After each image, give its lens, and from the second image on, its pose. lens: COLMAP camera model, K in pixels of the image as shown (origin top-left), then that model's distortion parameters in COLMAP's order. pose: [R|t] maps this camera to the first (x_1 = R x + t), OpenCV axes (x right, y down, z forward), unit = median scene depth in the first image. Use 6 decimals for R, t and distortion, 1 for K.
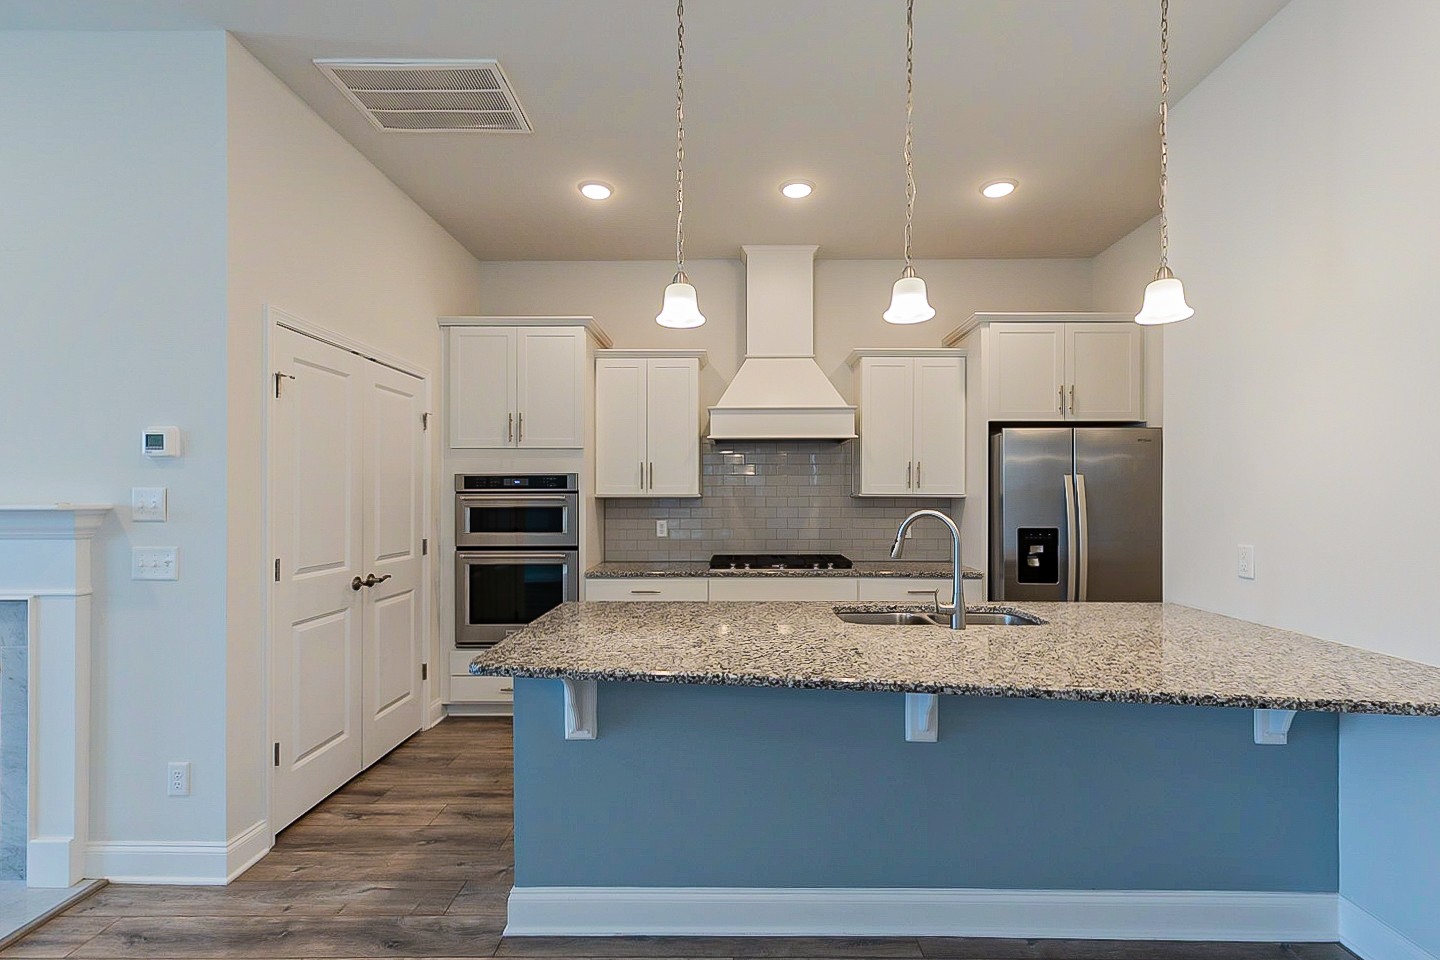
lens RADIAL K [[653.1, 0, 733.9], [0, 653.1, 489.7], [0, 0, 1]] dist [0.009010, -0.001949]
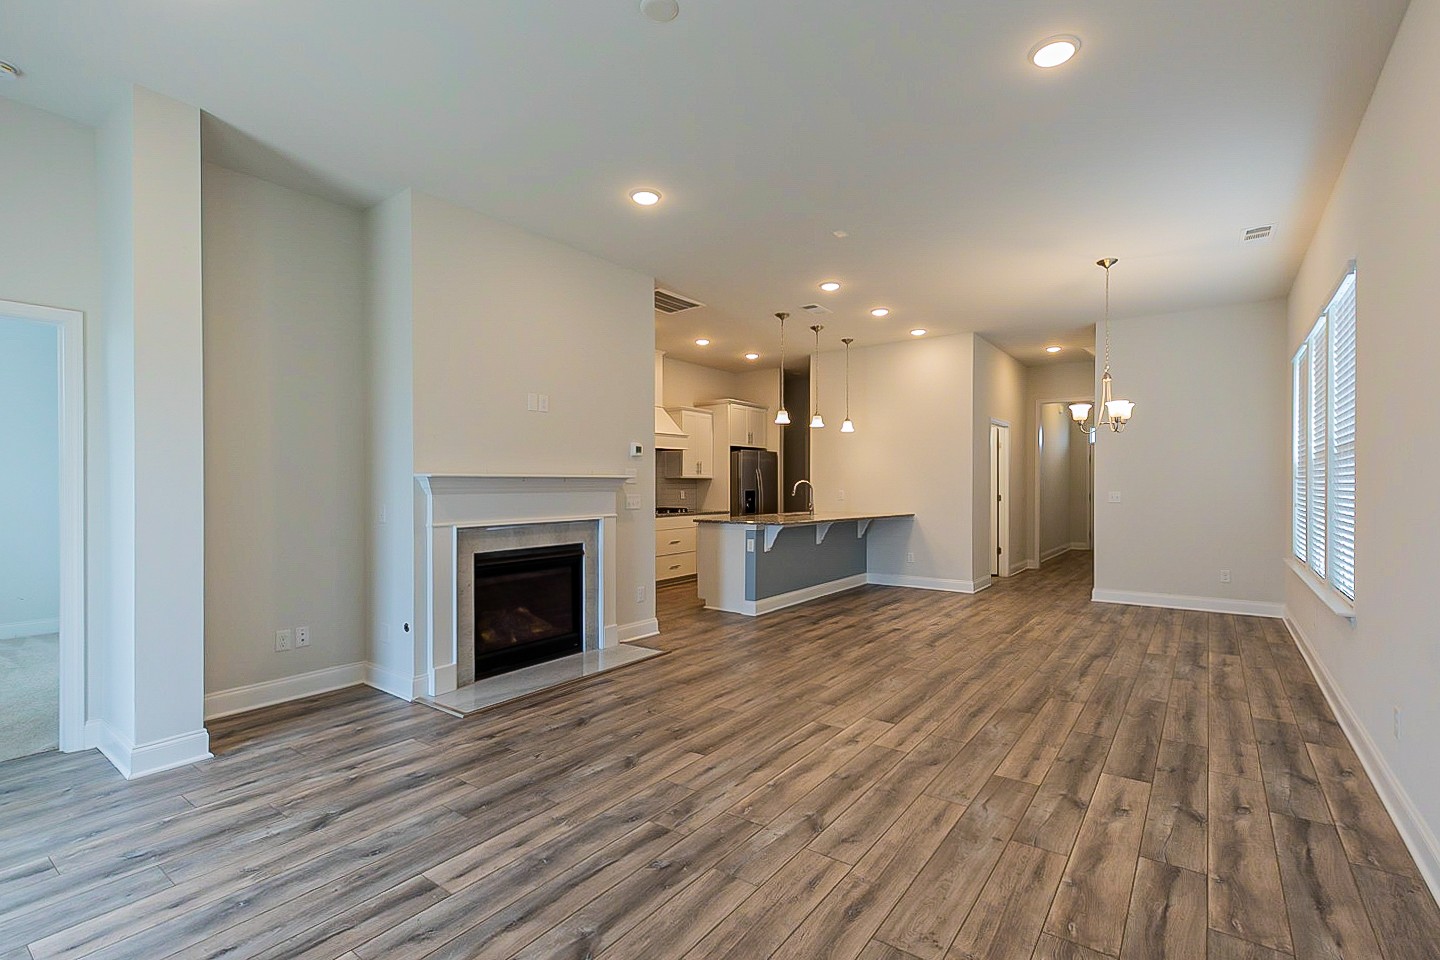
lens RADIAL K [[670.0, 0, 727.2], [0, 670.0, 484.1], [0, 0, 1]] dist [0.007836, 0.000255]
pose [[0.583749, 0.001203, 0.811933, -1.616377], [-0.006515, 0.999974, 0.003202, 0.024277], [-0.811908, -0.007158, 0.583741, -0.396110]]
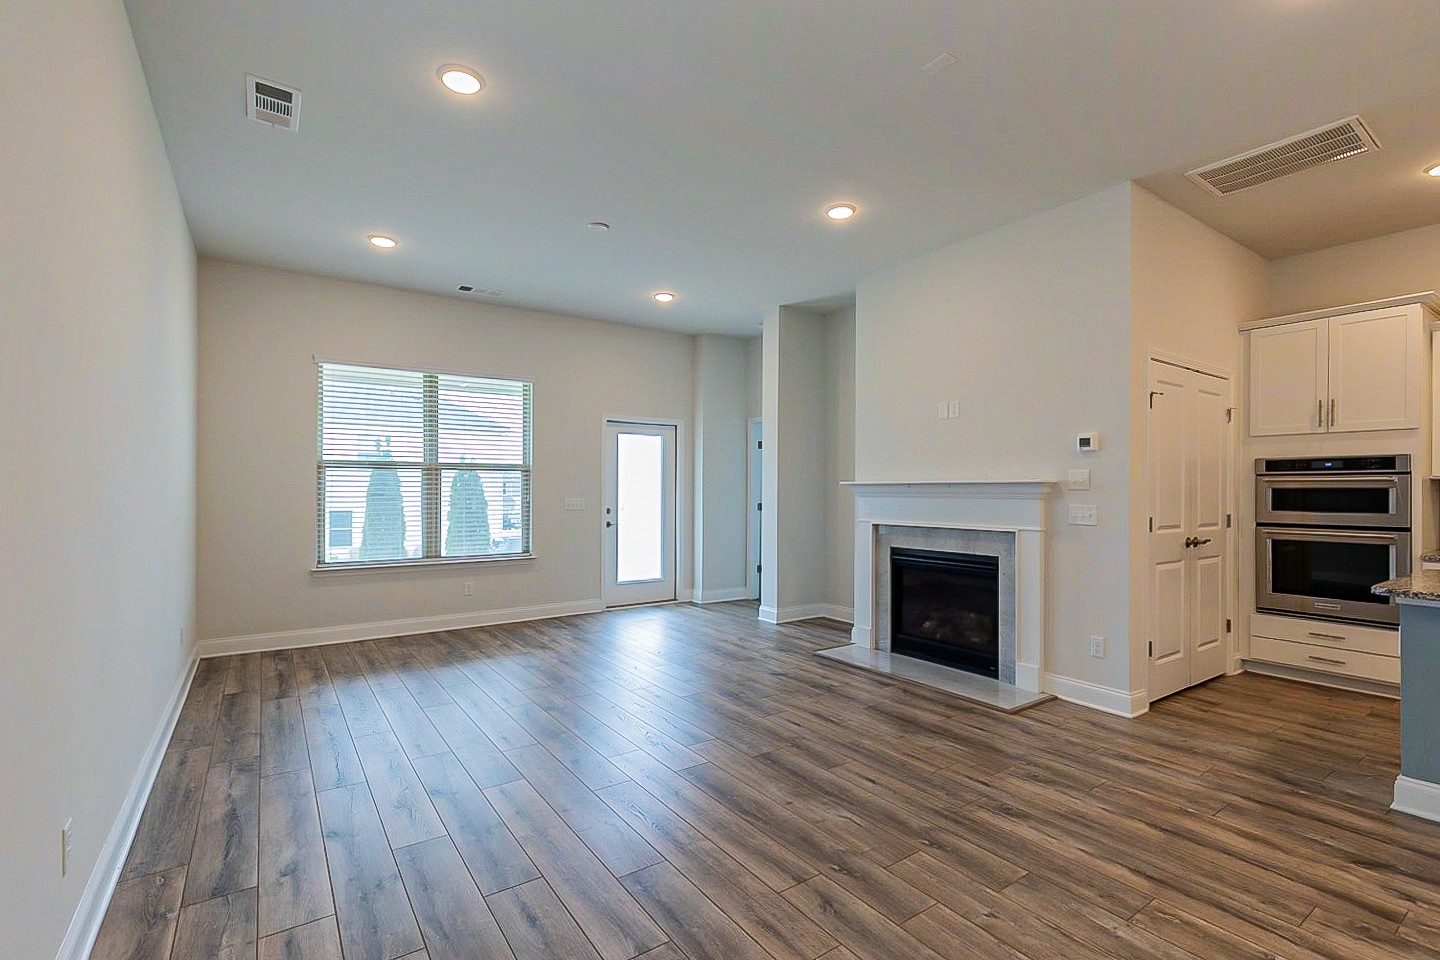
lens RADIAL K [[653.1, 0, 723.6], [0, 653.1, 486.4], [0, 0, 1]] dist [0.009010, -0.001949]
pose [[0.574800, 0.000080, -0.818294, -0.024868], [0.002777, 0.999994, 0.002048, 0.020425], [0.818289, -0.003449, 0.574796, -0.442394]]
